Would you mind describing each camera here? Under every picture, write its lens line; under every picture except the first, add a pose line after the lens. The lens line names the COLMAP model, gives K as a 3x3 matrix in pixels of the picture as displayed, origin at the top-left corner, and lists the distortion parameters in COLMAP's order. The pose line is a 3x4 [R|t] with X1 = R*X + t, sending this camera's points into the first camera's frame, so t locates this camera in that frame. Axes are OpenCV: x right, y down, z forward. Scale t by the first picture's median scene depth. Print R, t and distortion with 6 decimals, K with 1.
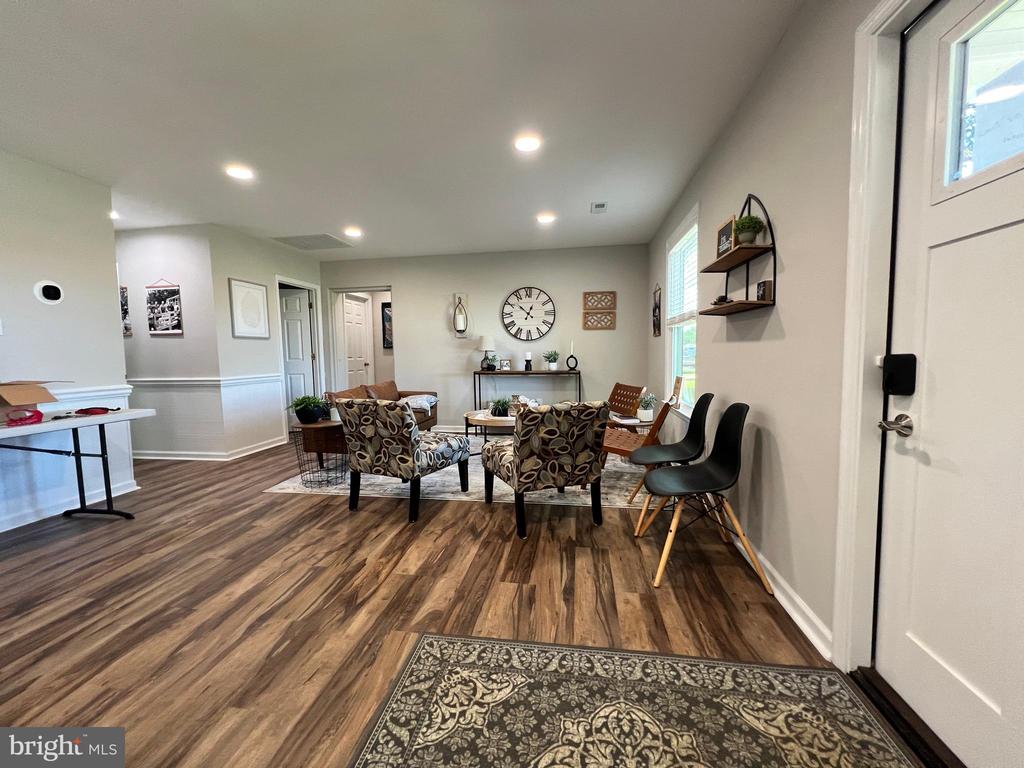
lens RADIAL K [[409.1, 0, 510.7], [0, 409.1, 382.4], [0, 0, 1]] dist [-0.004340, 0.000645]
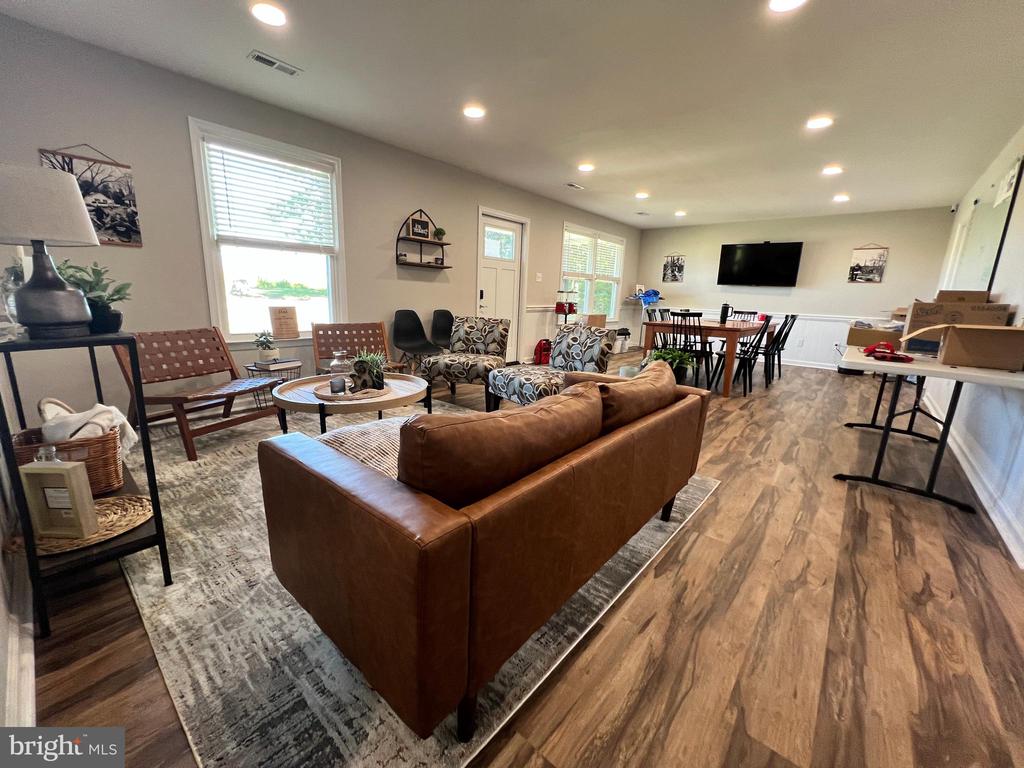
lens RADIAL K [[409.1, 0, 511.9], [0, 409.1, 380.0], [0, 0, 1]] dist [-0.004340, 0.000645]
pose [[-0.853105, -0.123070, 0.507017, -0.758983], [0.014808, 0.965678, 0.259318, -0.120974], [-0.521530, 0.228733, -0.822002, 2.088758]]
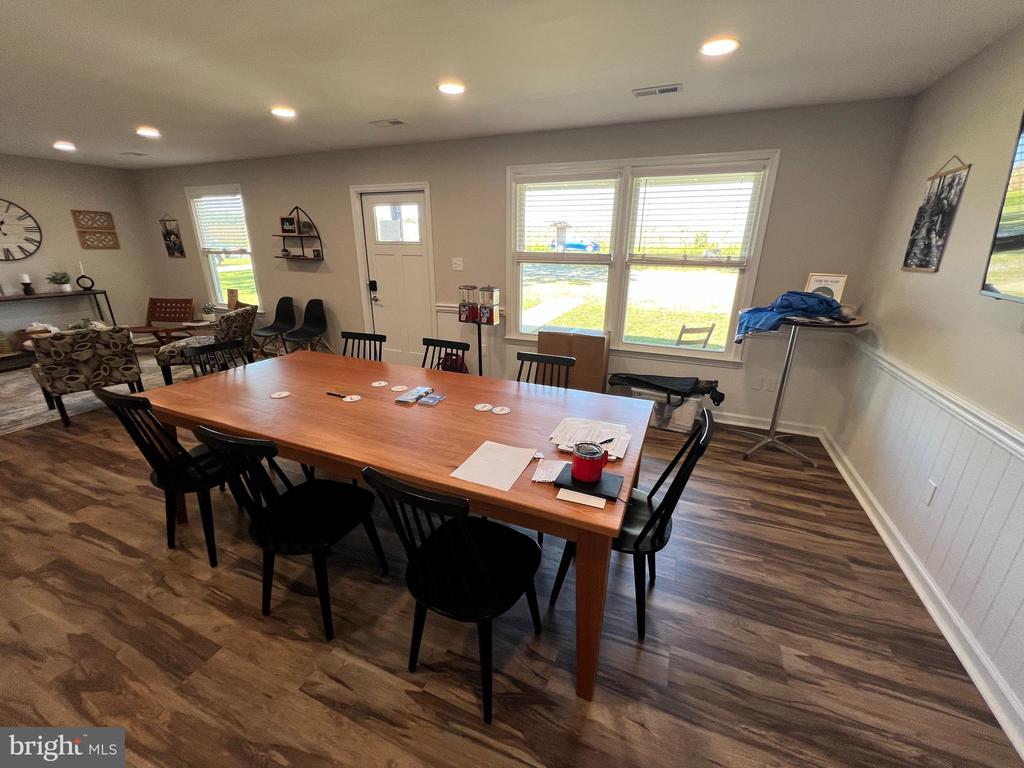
lens RADIAL K [[409.1, 0, 509.2], [0, 409.1, 382.2], [0, 0, 1]] dist [-0.004340, 0.000645]
pose [[0.237427, -0.295011, 0.925525, -1.209215], [0.056016, 0.955342, 0.290145, -0.091165], [-0.969789, -0.017044, 0.243349, -0.571640]]
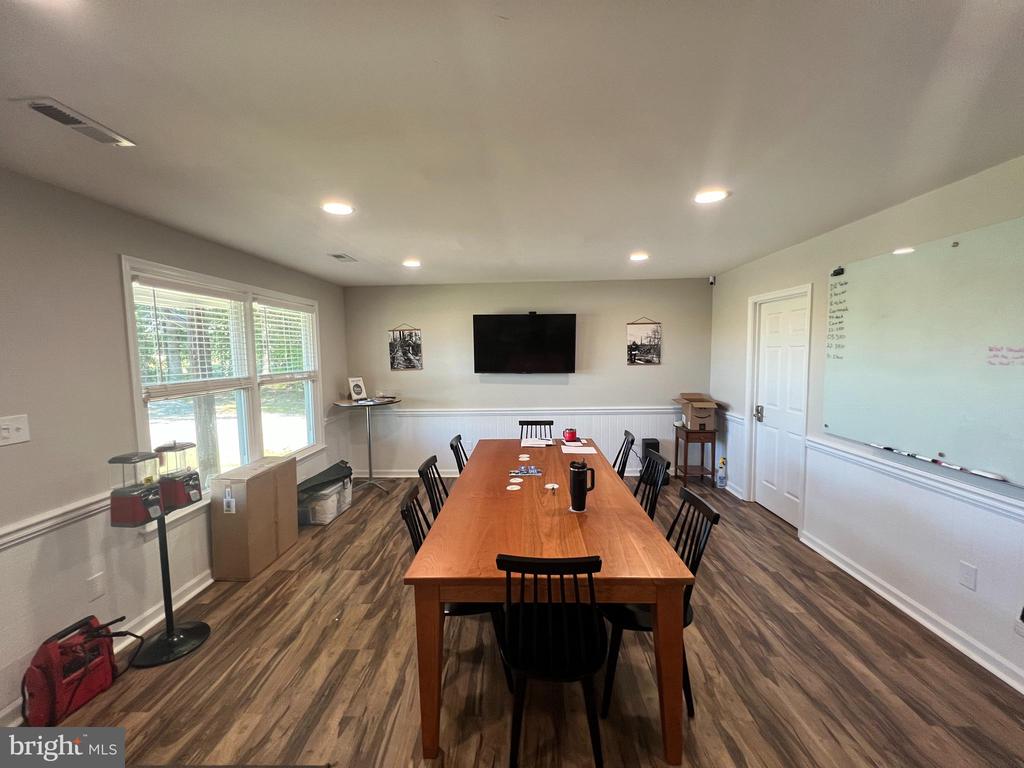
lens RADIAL K [[409.1, 0, 511.7], [0, 409.1, 387.0], [0, 0, 1]] dist [-0.004340, 0.000645]
pose [[-0.991050, 0.042541, -0.126531, -0.388283], [0.022093, 0.987061, 0.158815, -0.232666], [0.131650, 0.154598, -0.979167, 0.757501]]
